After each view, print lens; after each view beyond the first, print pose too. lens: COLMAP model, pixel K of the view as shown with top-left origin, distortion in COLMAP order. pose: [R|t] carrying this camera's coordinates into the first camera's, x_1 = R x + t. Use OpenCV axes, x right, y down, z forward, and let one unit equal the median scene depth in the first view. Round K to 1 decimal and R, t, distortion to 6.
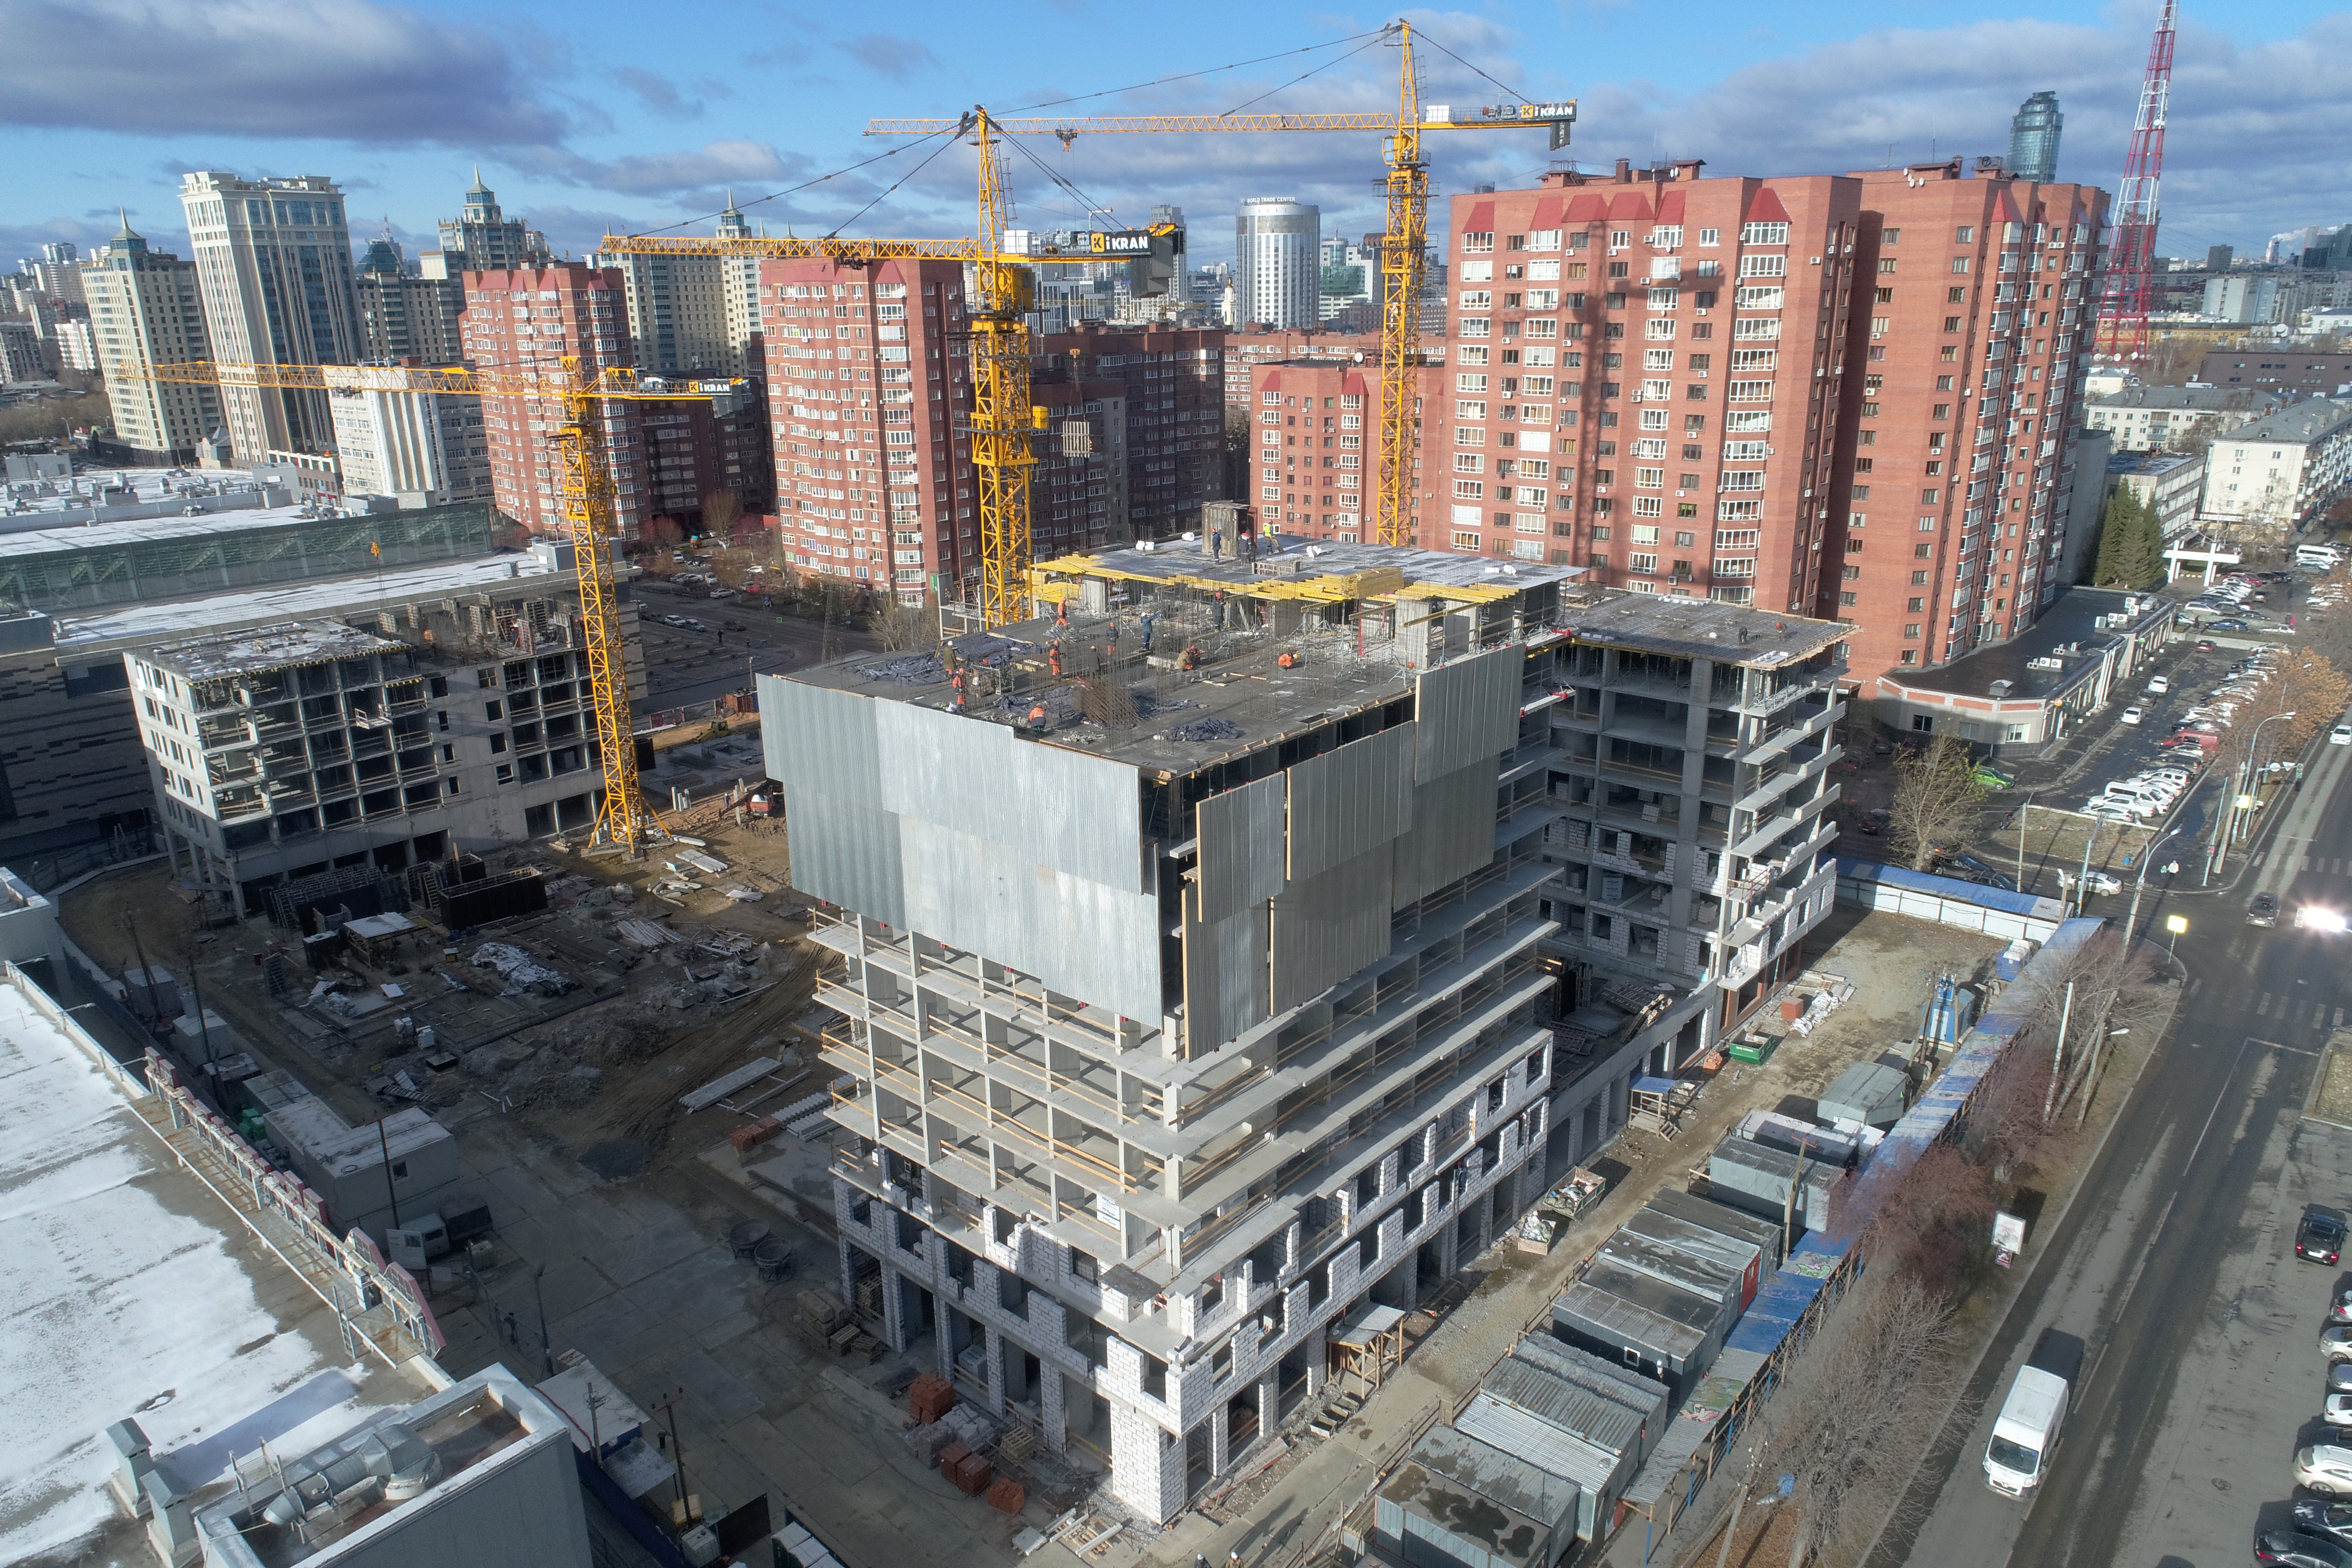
lens RADIAL K [[1570.2, 0, 1169.0], [0, 1570.2, 794.7], [0, 0, 1]] dist [0.000947, -0.002700]
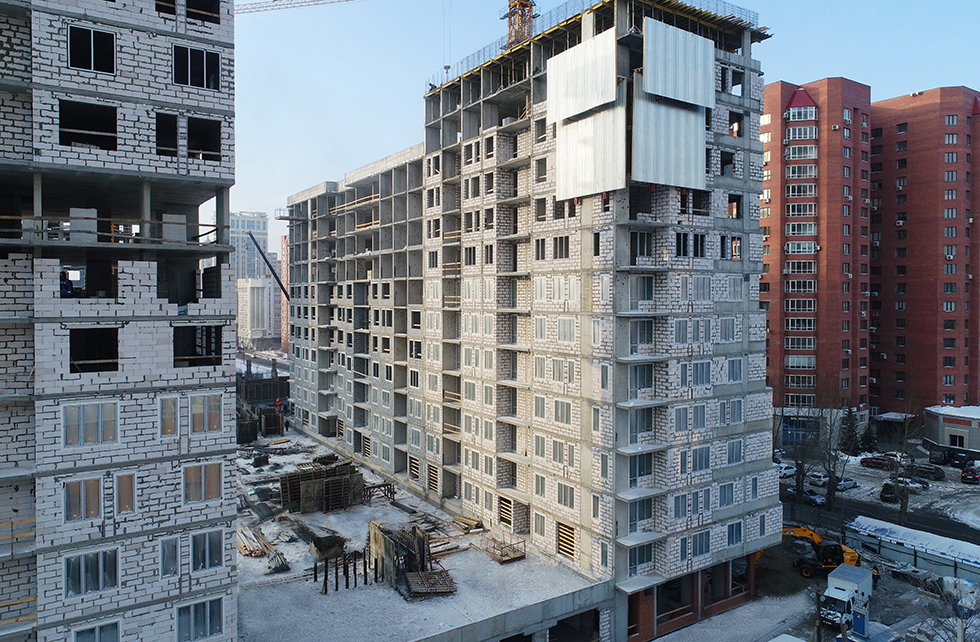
lens RADIAL K [[673.8, 0, 490.3], [0, 673.8, 306.5], [0, 0, 1]] dist [-0.000669, -0.004173]
pose [[0.964959, 0.020624, -0.261589, 0.235771], [-0.096949, 0.954389, -0.282386, 0.048872], [0.243834, 0.297851, 0.922946, 0.318061]]
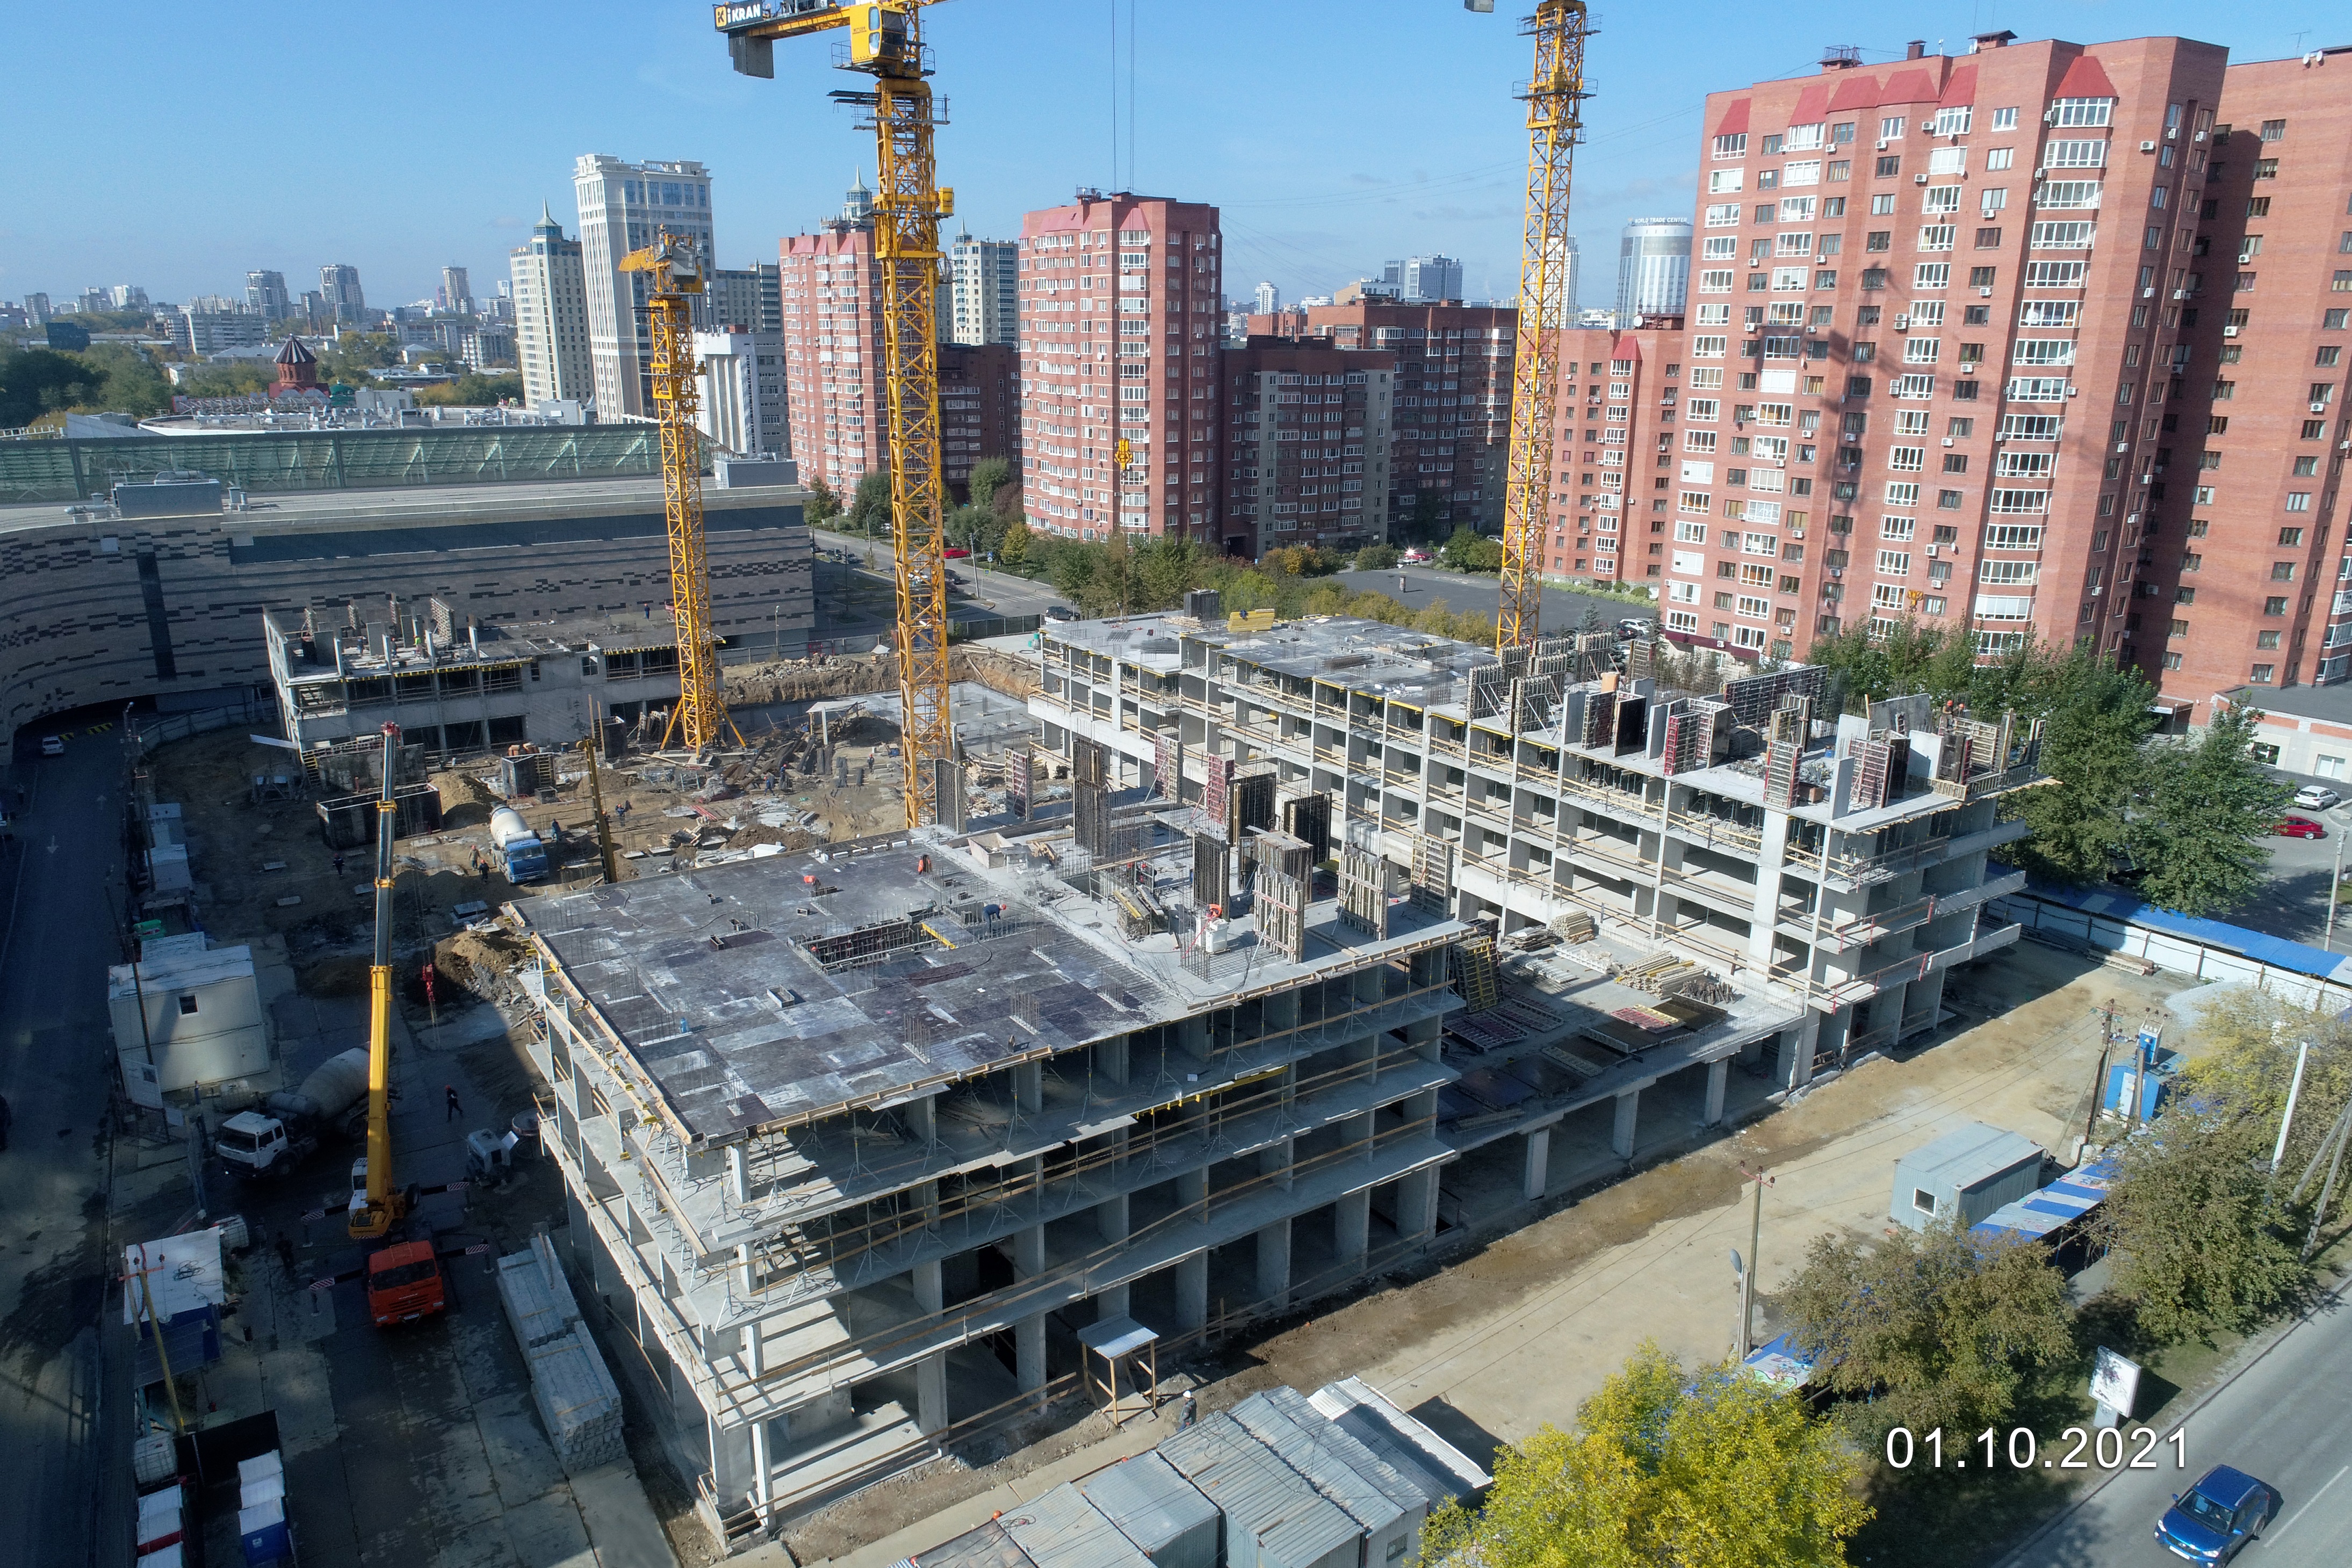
lens RADIAL K [[1570.1, 0, 1171.7], [0, 1570.1, 794.2], [0, 0, 1]] dist [0.000947, -0.002700]
pose [[0.969085, 0.092473, -0.228742, 0.134711], [-0.098315, 0.995053, -0.014252, 0.038677], [0.226292, 0.036300, 0.973383, 0.122873]]
